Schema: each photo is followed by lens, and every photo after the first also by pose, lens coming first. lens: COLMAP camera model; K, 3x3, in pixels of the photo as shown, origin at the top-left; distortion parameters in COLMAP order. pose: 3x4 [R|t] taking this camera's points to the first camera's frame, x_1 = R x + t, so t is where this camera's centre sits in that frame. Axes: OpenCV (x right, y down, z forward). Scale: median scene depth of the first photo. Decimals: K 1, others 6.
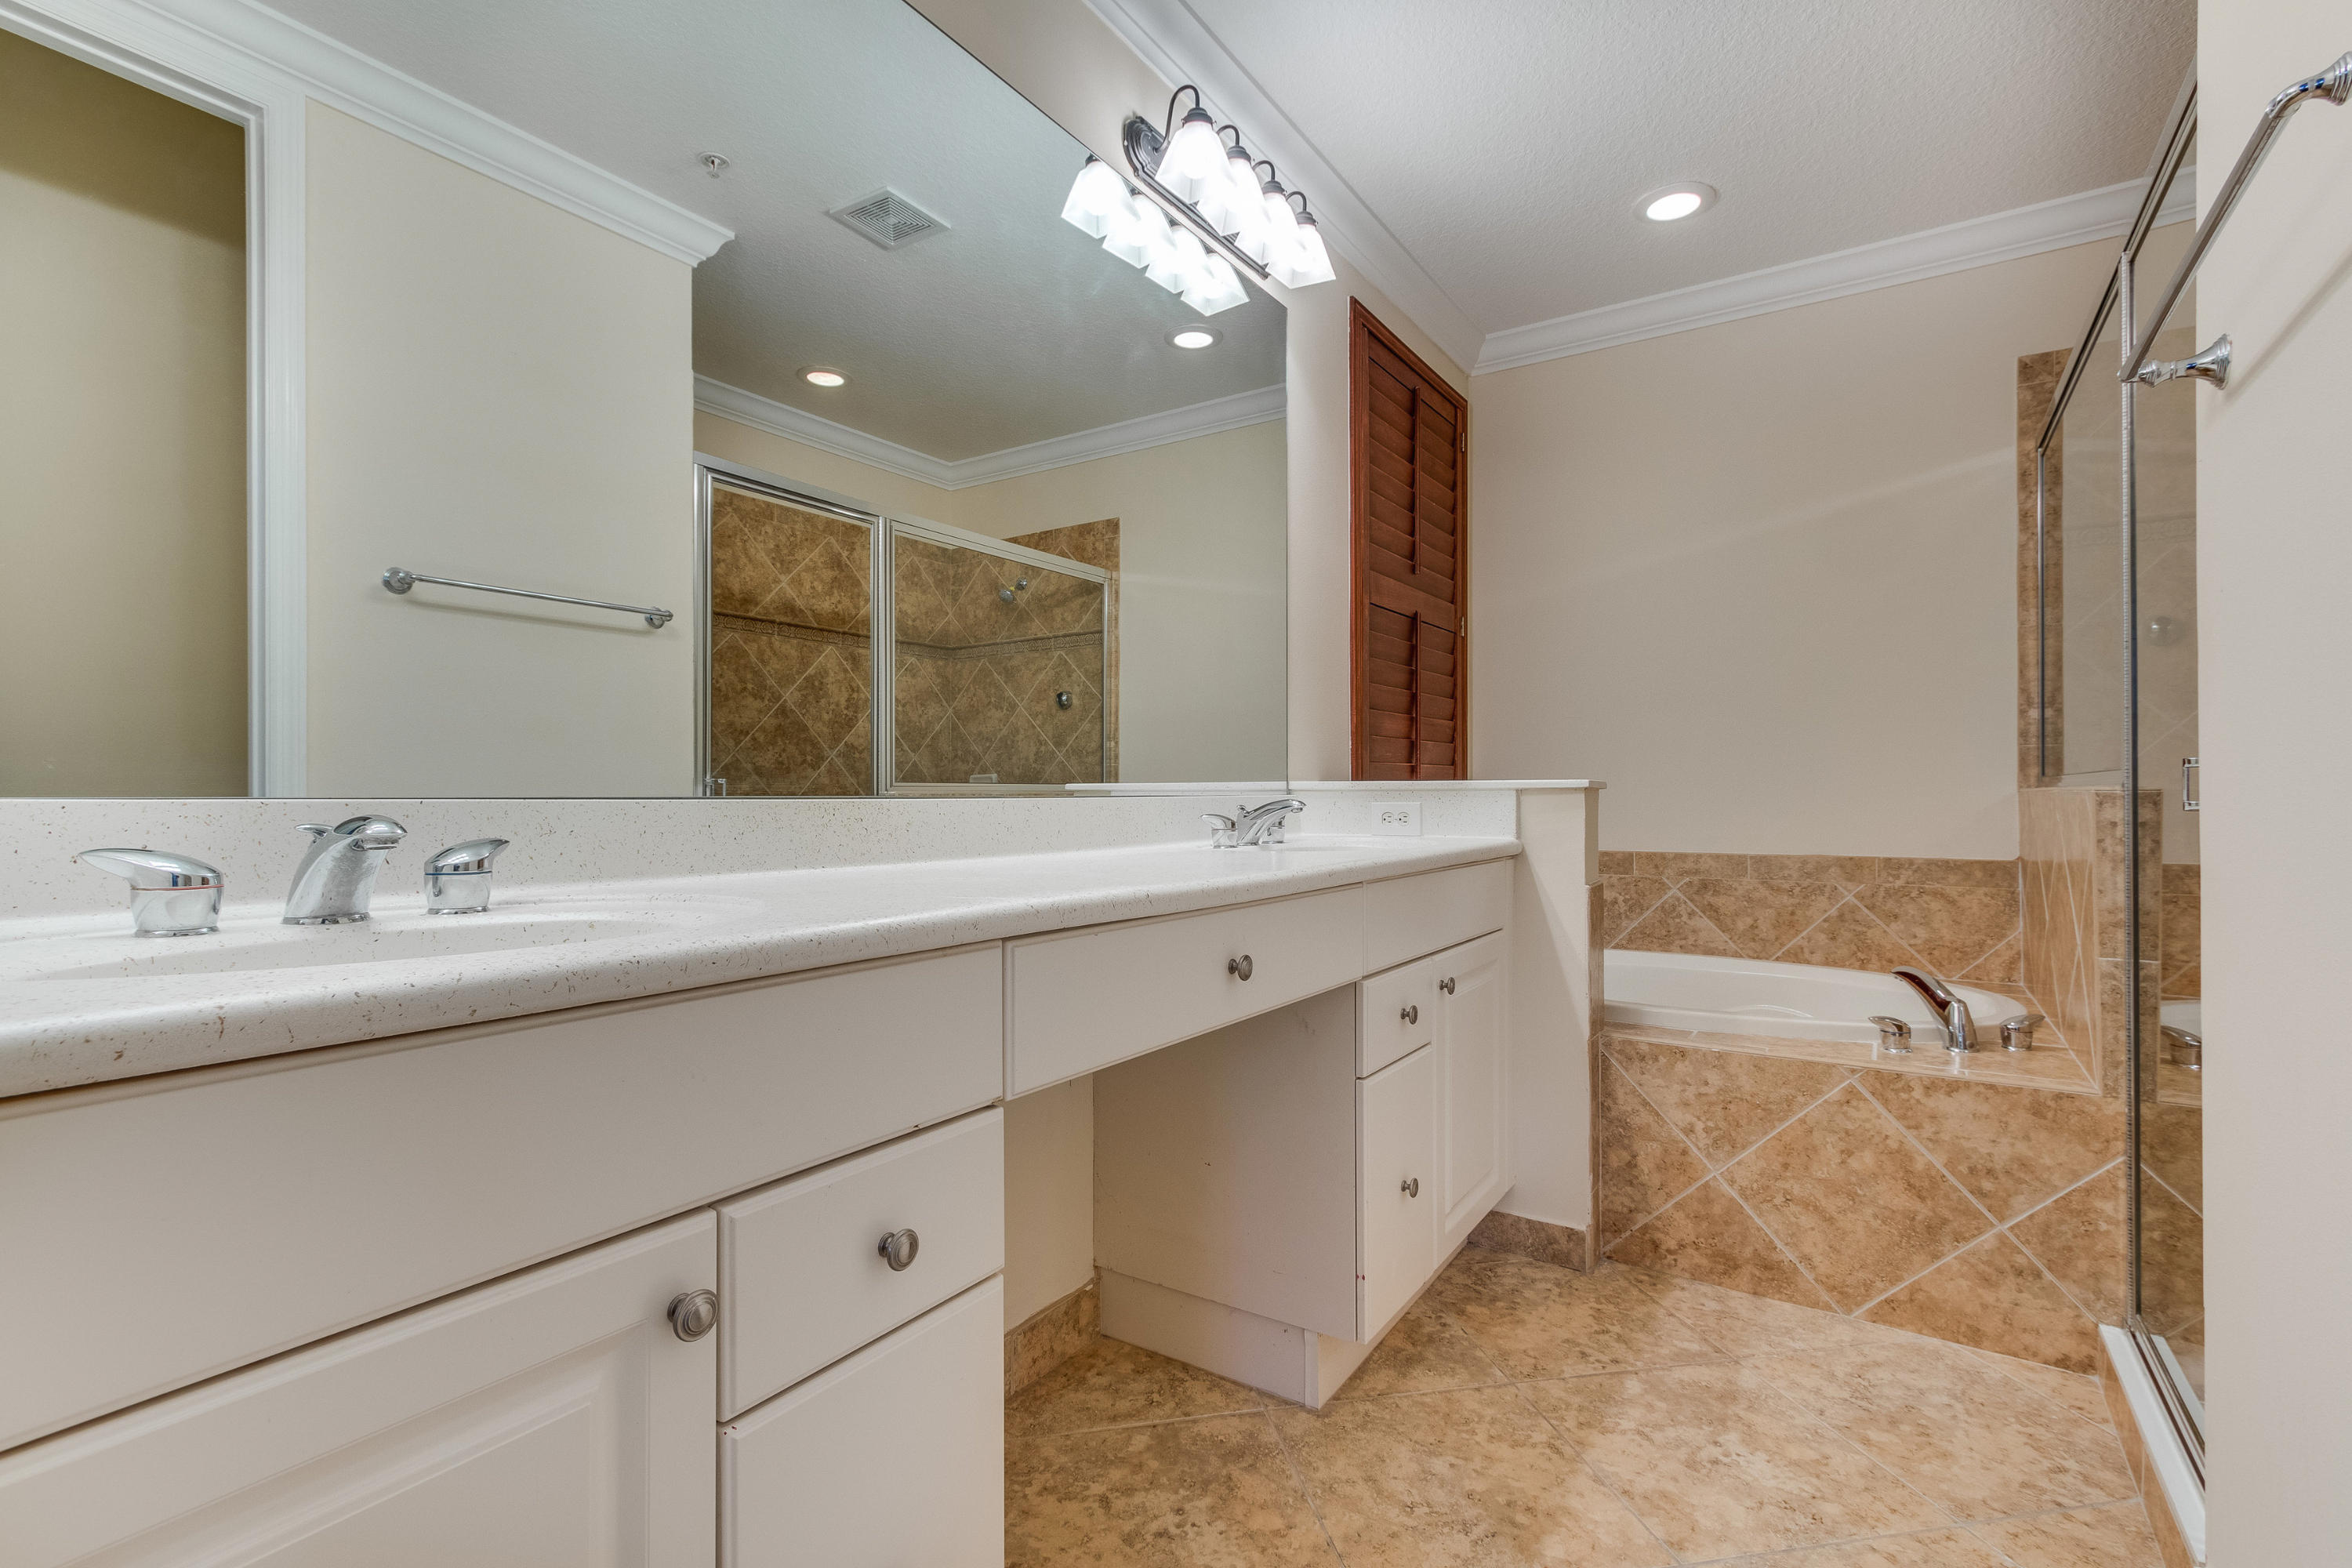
lens RADIAL K [[1083.8, 0, 1167.3], [0, 1083.8, 793.0], [0, 0, 1]] dist [0.000082, 0.000171]
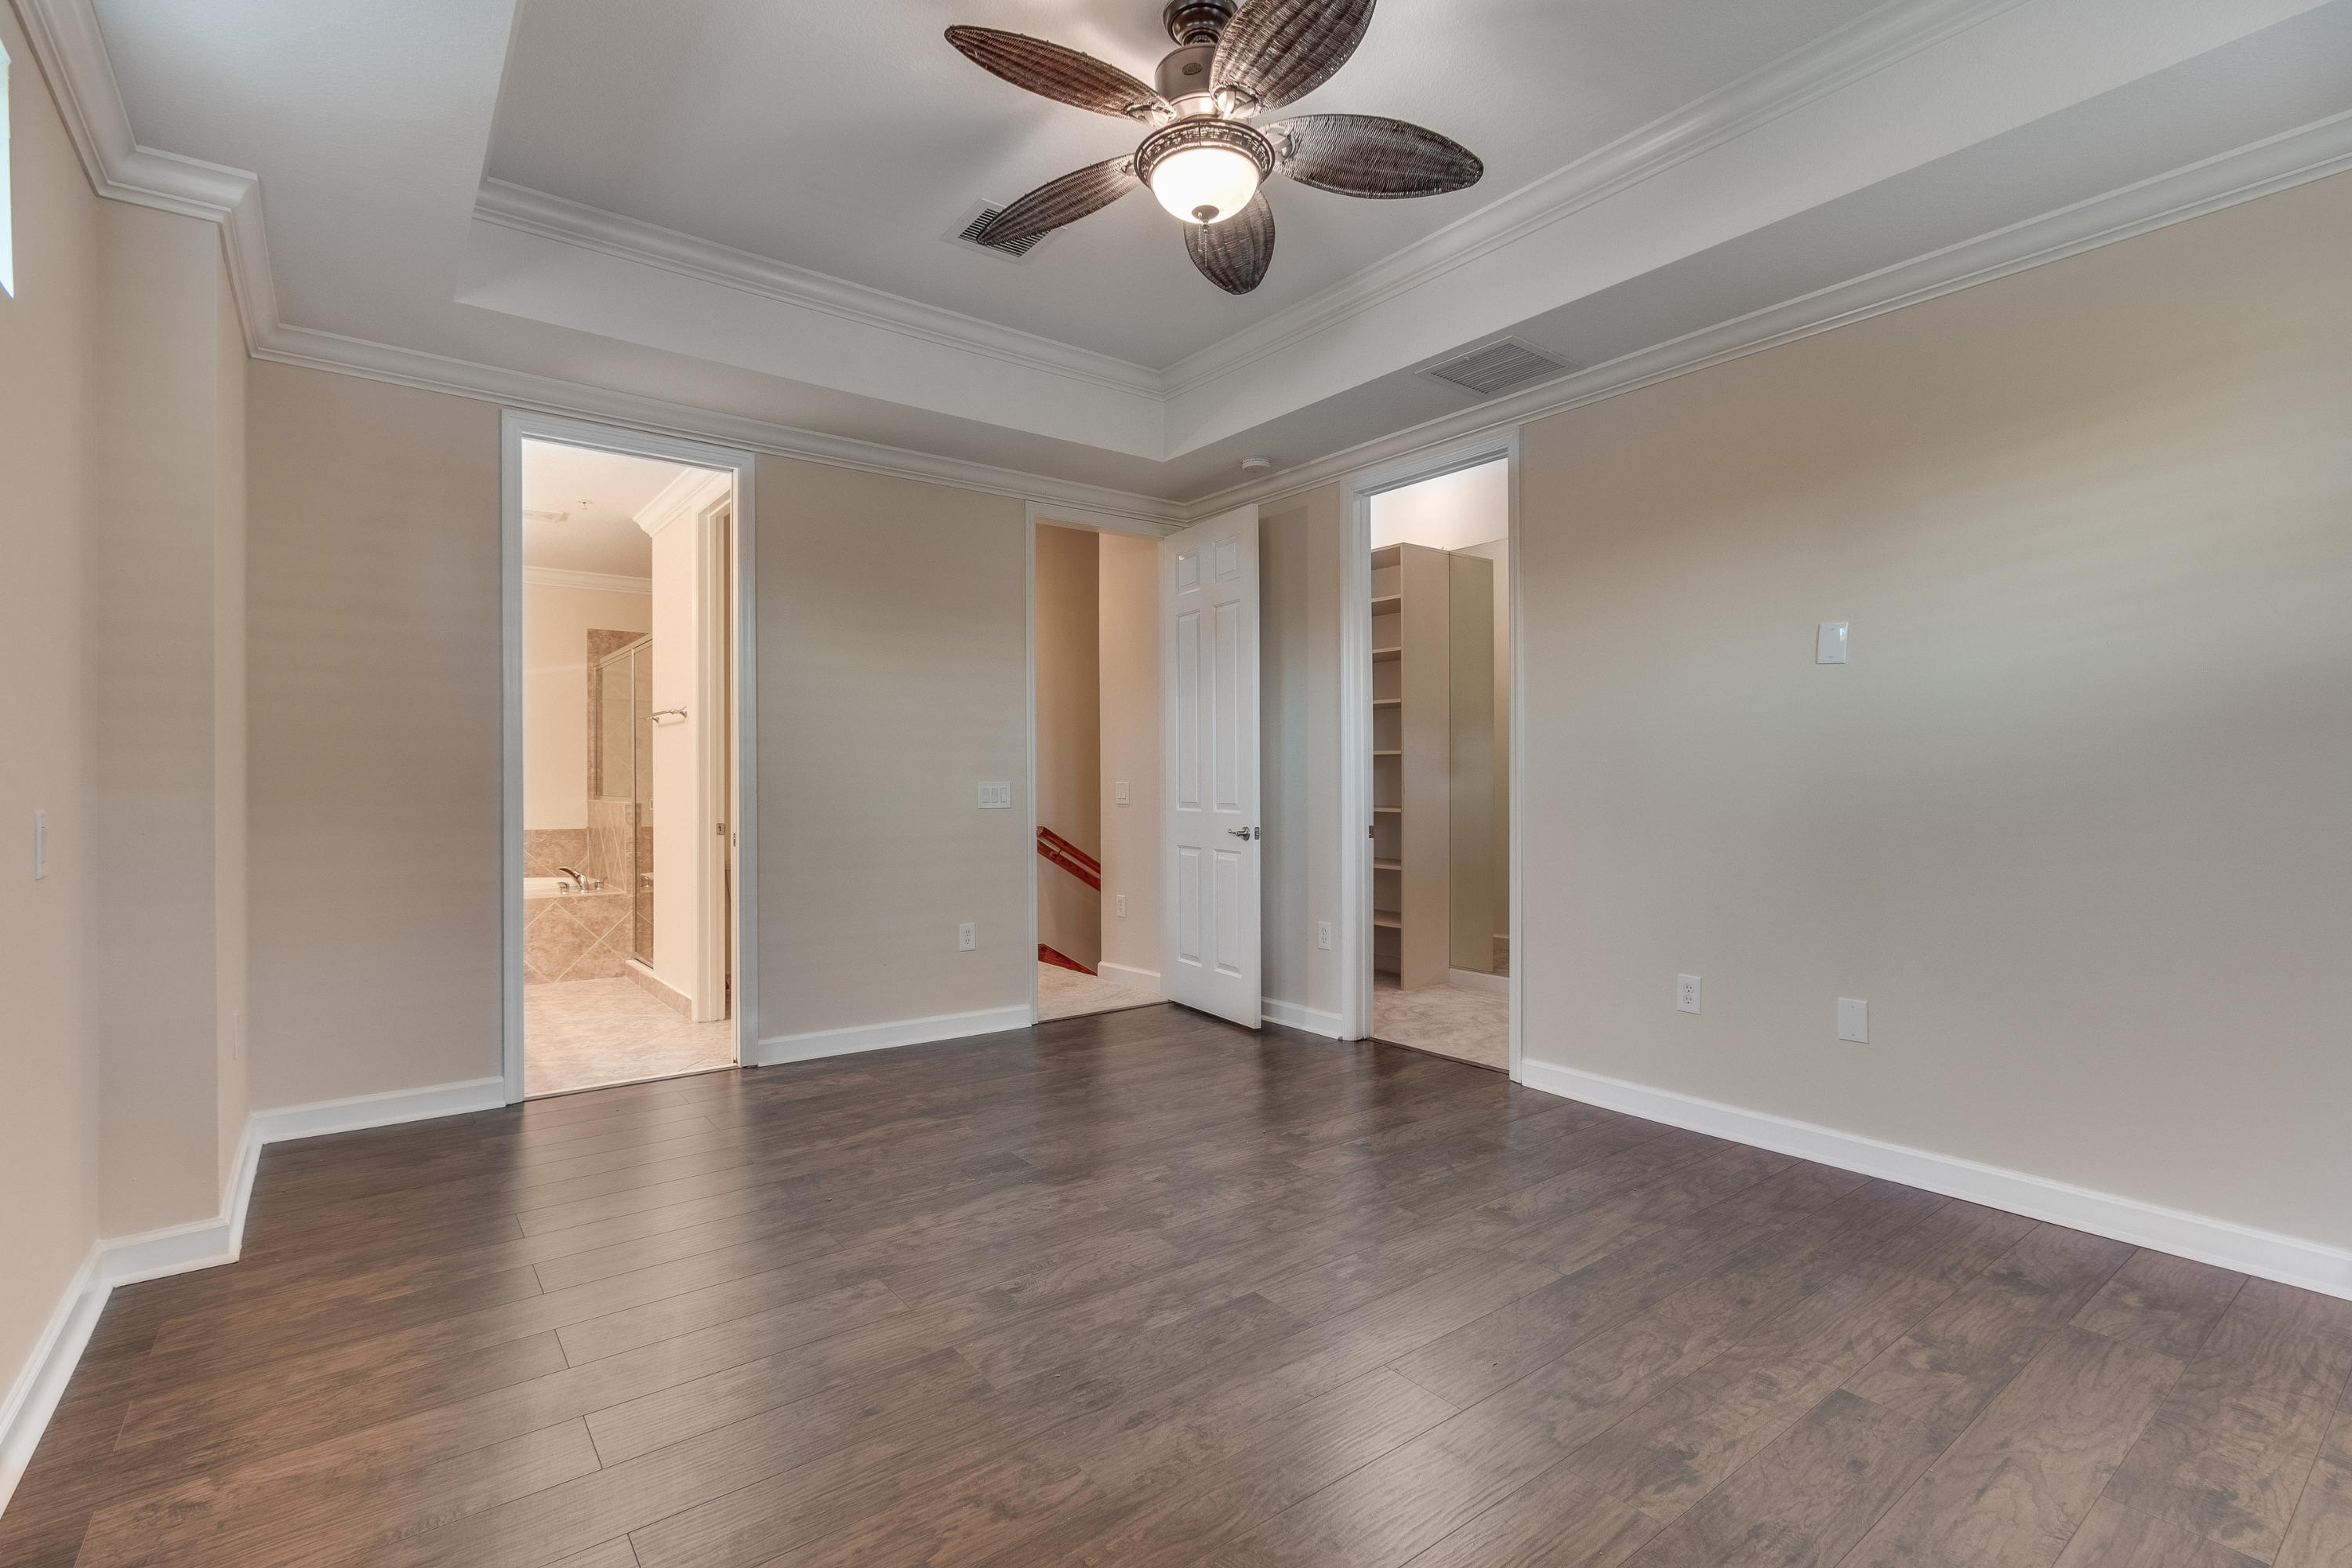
lens RADIAL K [[1083.8, 0, 1191.8], [0, 1083.8, 784.7], [0, 0, 1]] dist [0.000082, 0.000171]
pose [[0.315583, 0.001203, 0.948897, -1.466841], [-0.002125, 0.999998, -0.000561, -0.051478], [-0.948896, -0.001839, 0.315585, -1.425706]]
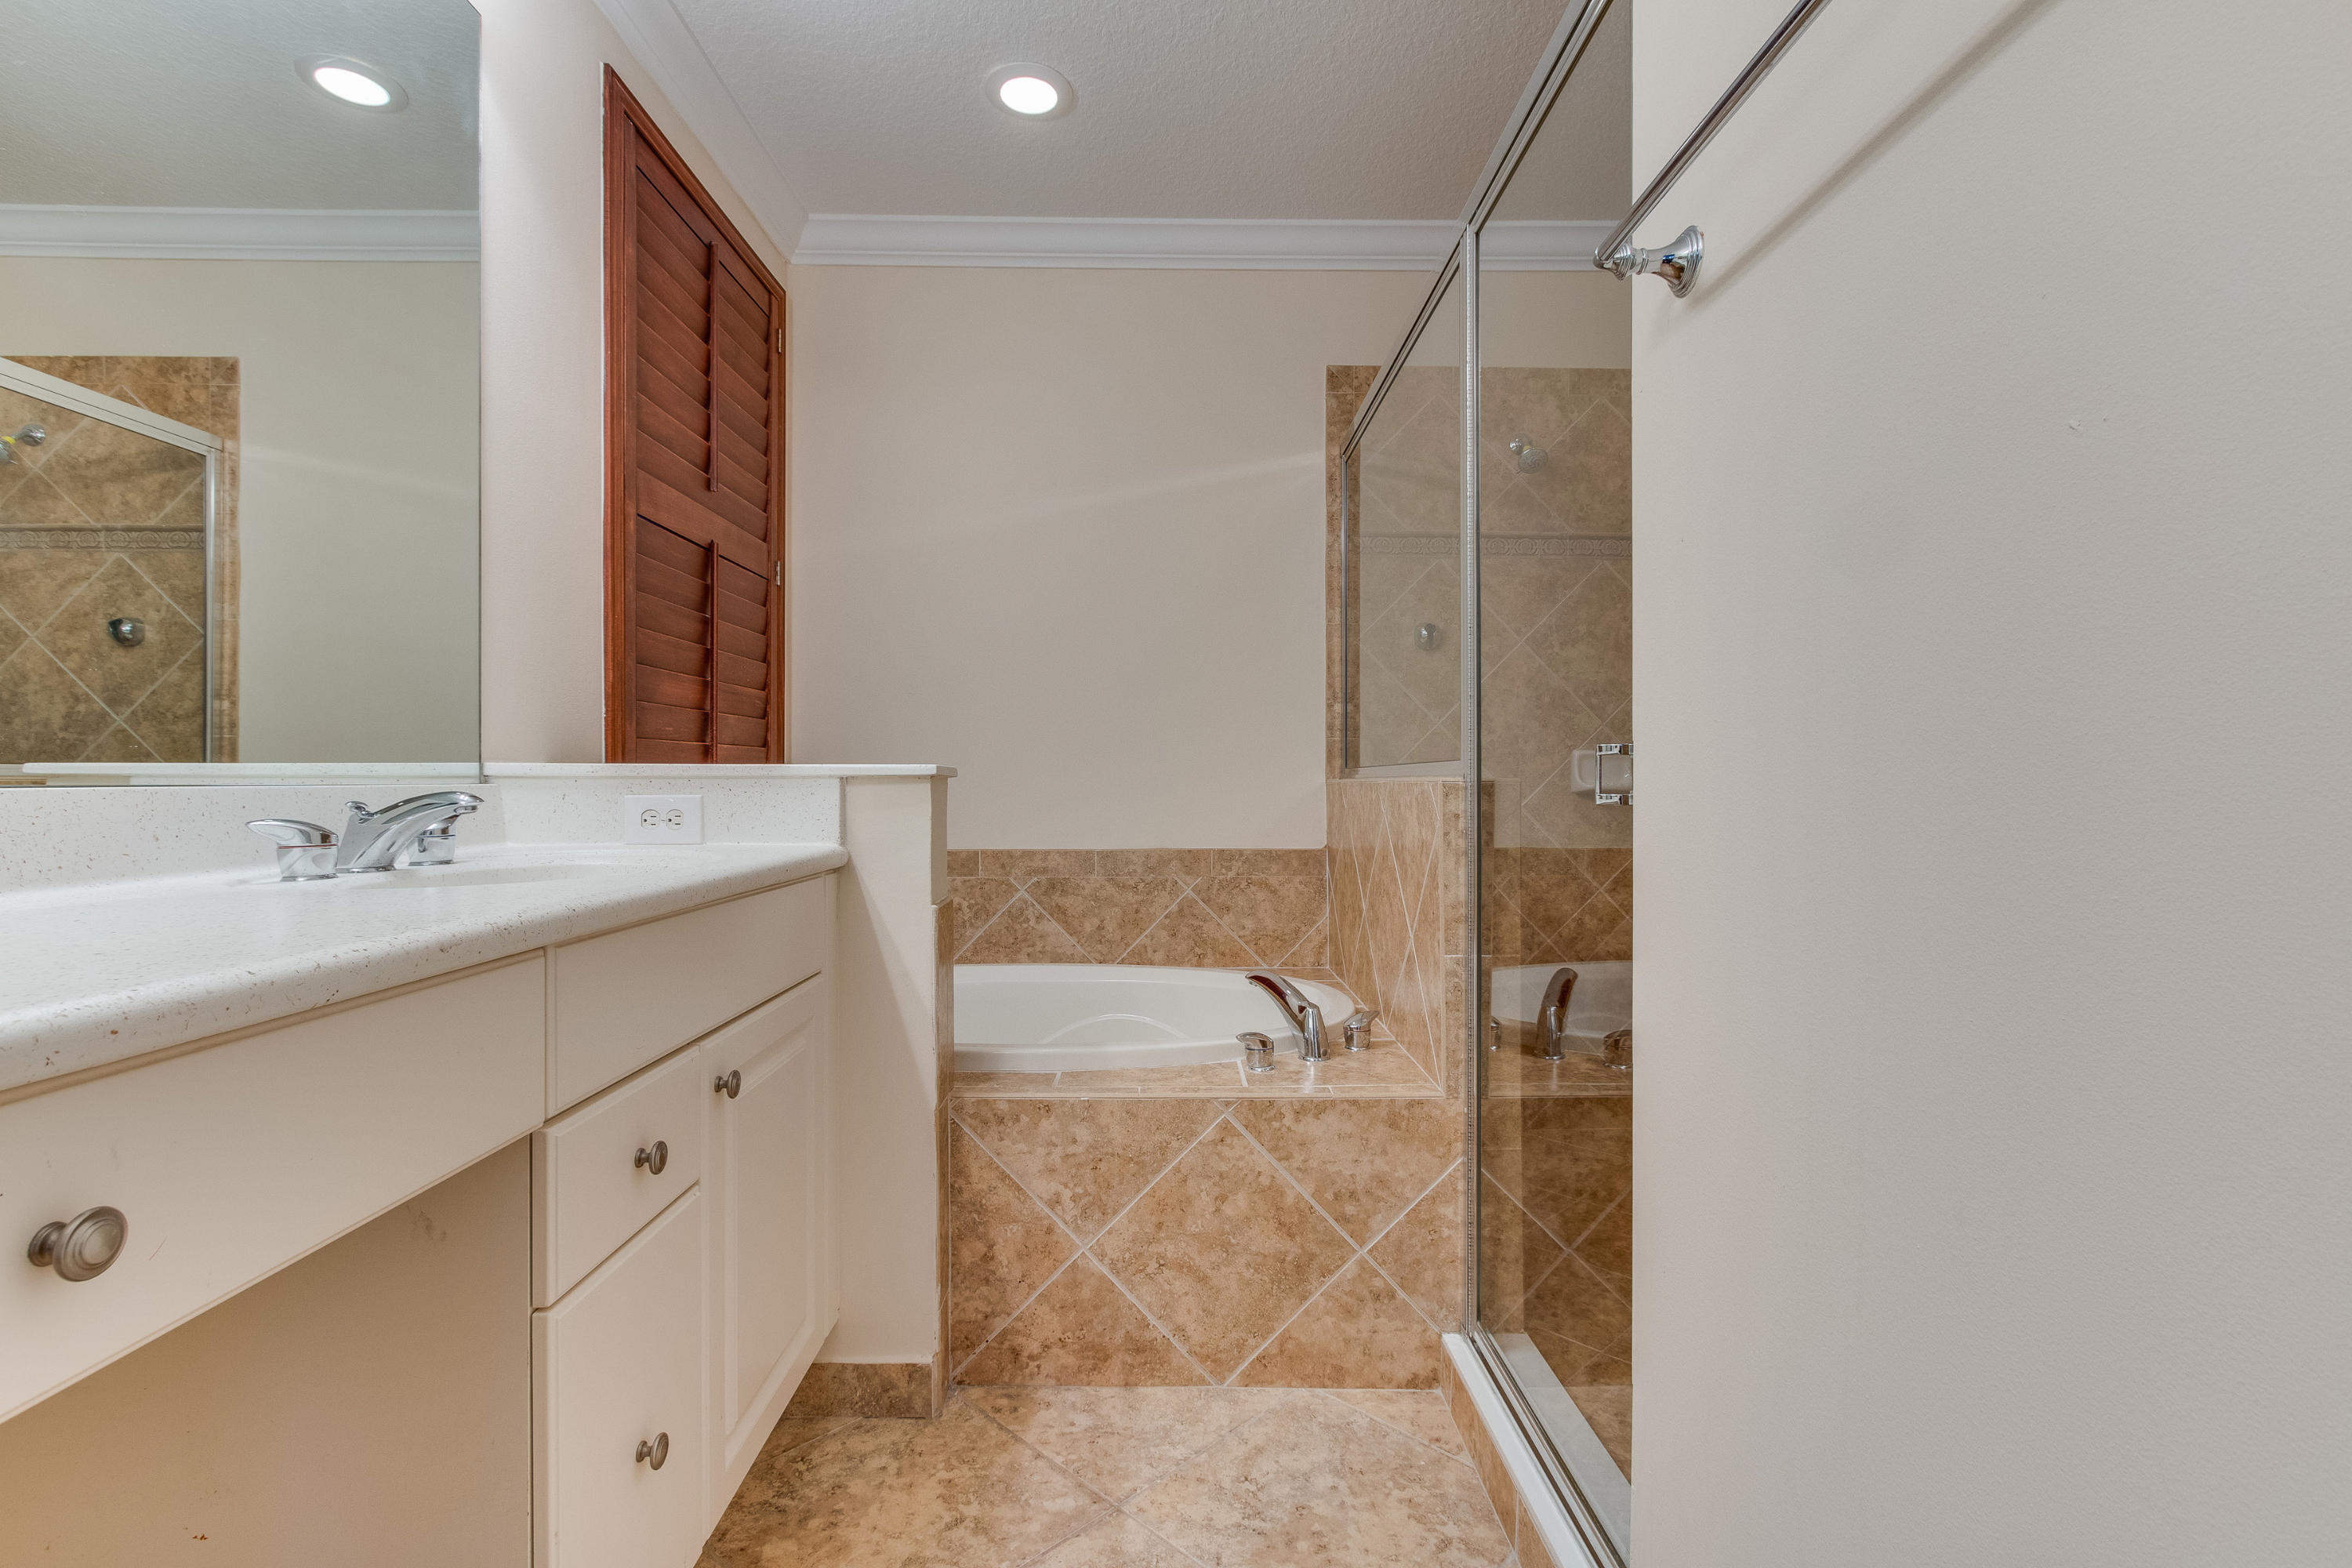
lens RADIAL K [[1083.8, 0, 1189.5], [0, 1083.8, 791.8], [0, 0, 1]] dist [0.000082, 0.000171]
pose [[0.817974, -0.001316, 0.575254, 0.098613], [-0.003460, 0.999968, 0.007208, 0.000532], [-0.575245, -0.007886, 0.817943, 0.280073]]
